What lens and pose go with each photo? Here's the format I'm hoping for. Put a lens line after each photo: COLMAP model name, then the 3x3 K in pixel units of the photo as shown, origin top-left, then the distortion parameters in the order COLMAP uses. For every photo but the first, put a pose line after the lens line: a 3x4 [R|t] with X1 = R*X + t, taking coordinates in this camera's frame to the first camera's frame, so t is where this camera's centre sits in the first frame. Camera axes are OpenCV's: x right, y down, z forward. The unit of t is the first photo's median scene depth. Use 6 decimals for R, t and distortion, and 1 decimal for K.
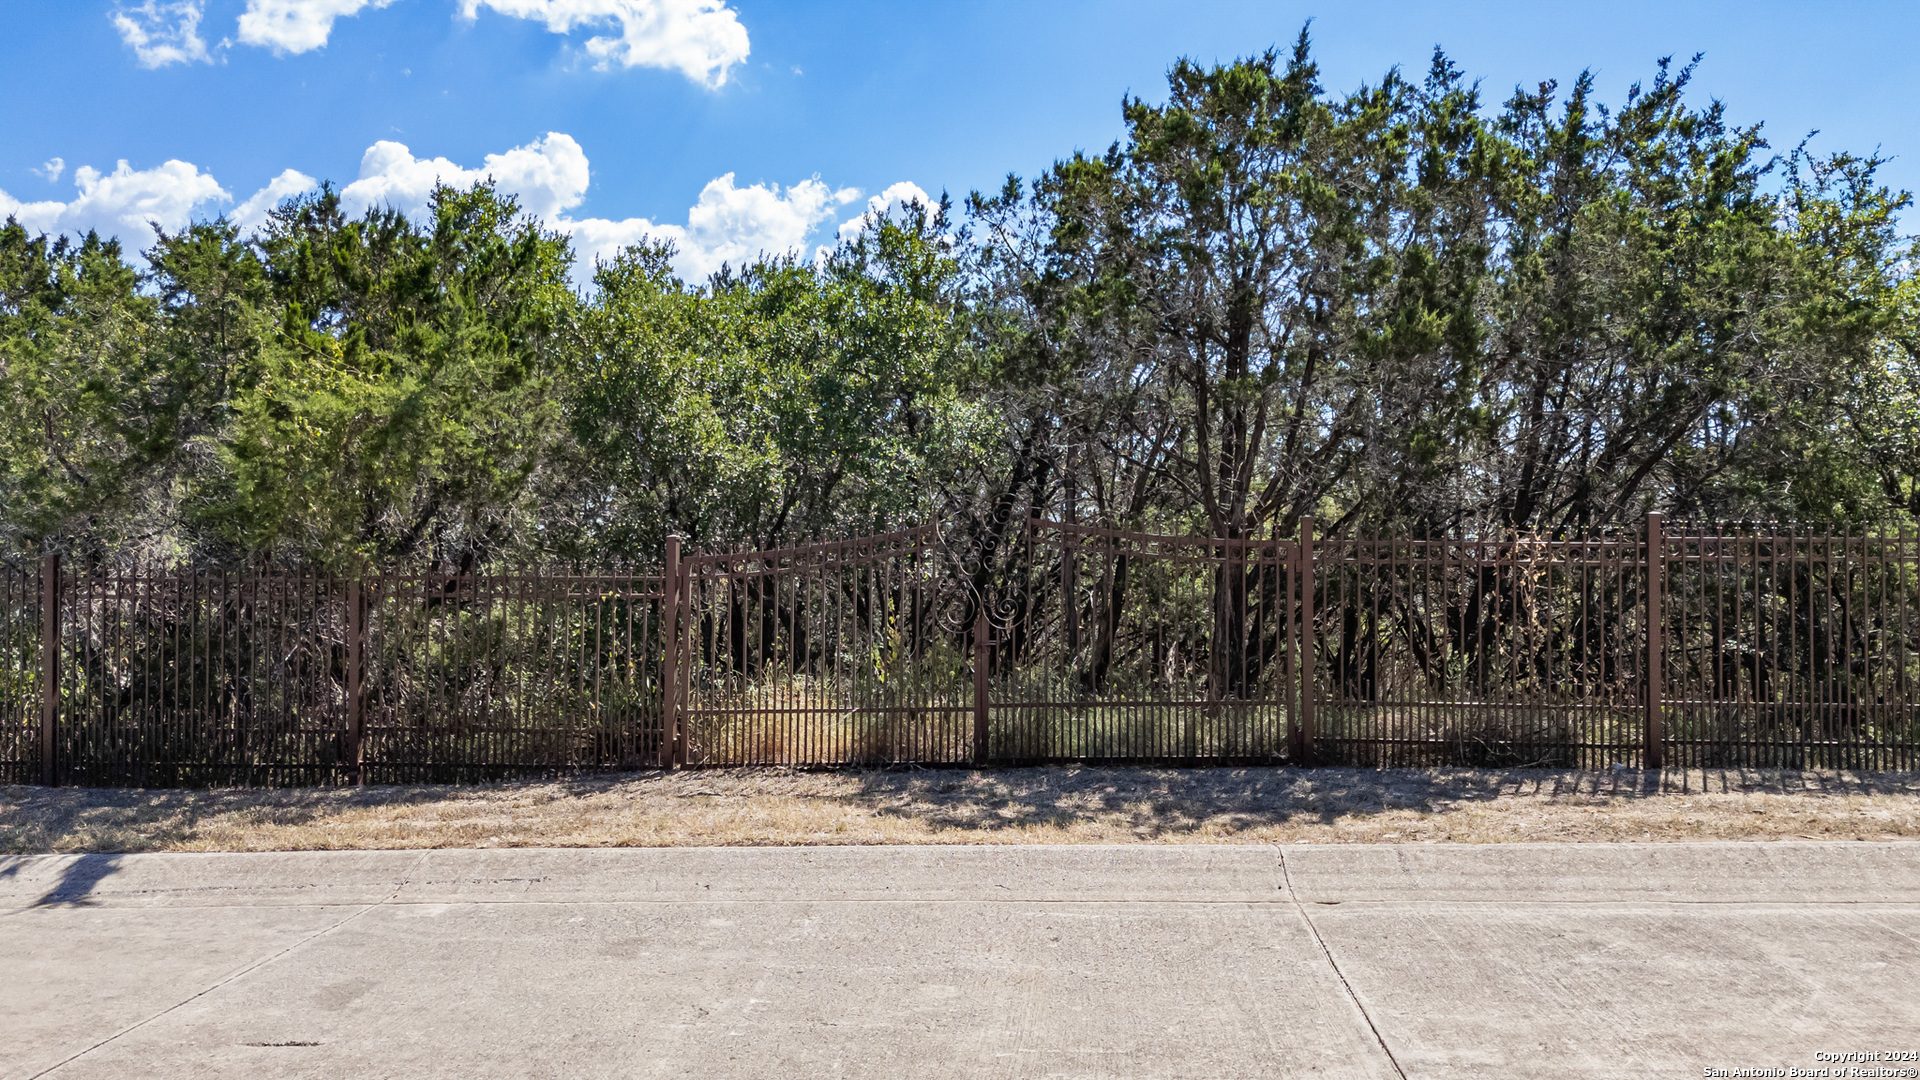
lens RADIAL K [[1340.5, 0, 960.0], [0, 1340.5, 540.0], [0, 0, 1]] dist [0.035075, -0.002089]
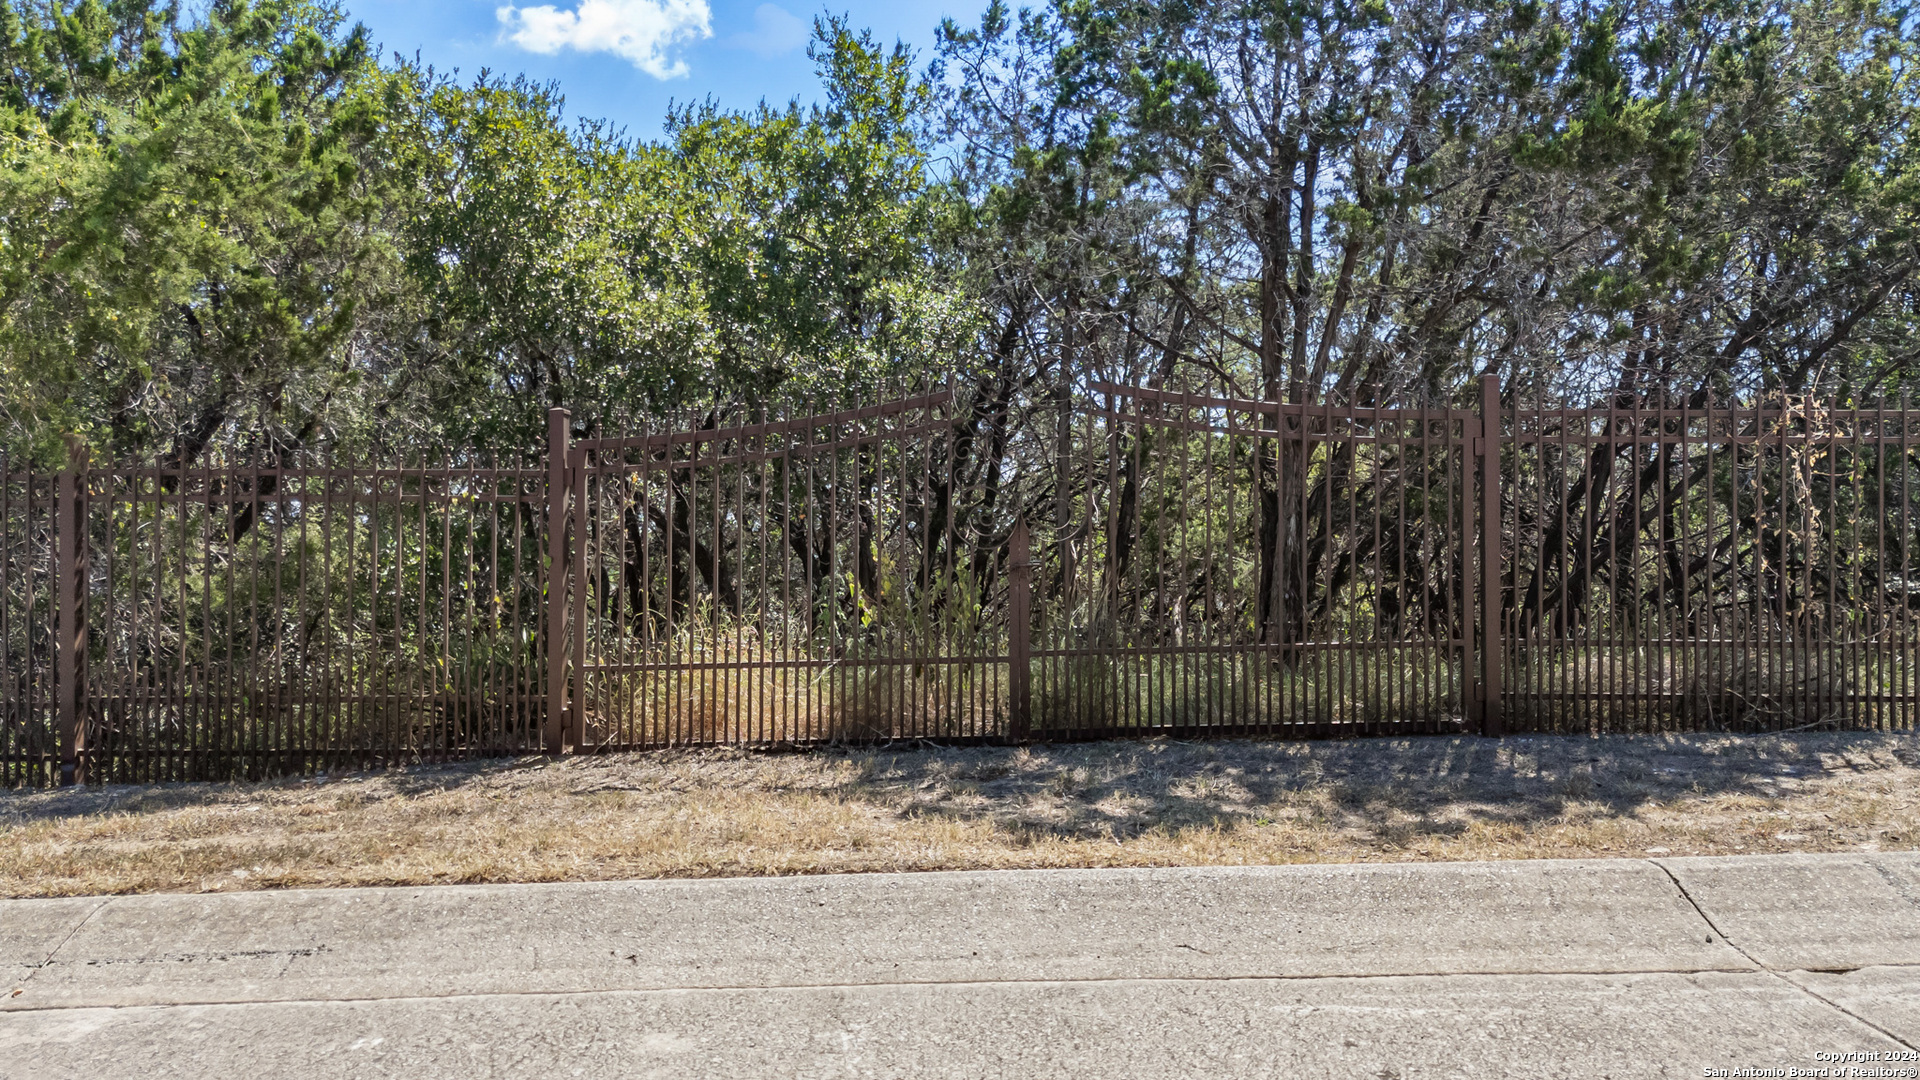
lens RADIAL K [[1399.5, 0, 971.2], [0, 1399.5, 541.8], [0, 0, 1]] dist [0.026937, -0.007048]
pose [[0.997099, -0.004235, 0.075999, -0.062611], [0.003242, 0.999908, 0.013174, 0.056256], [-0.076047, -0.012889, 0.997021, 0.286458]]
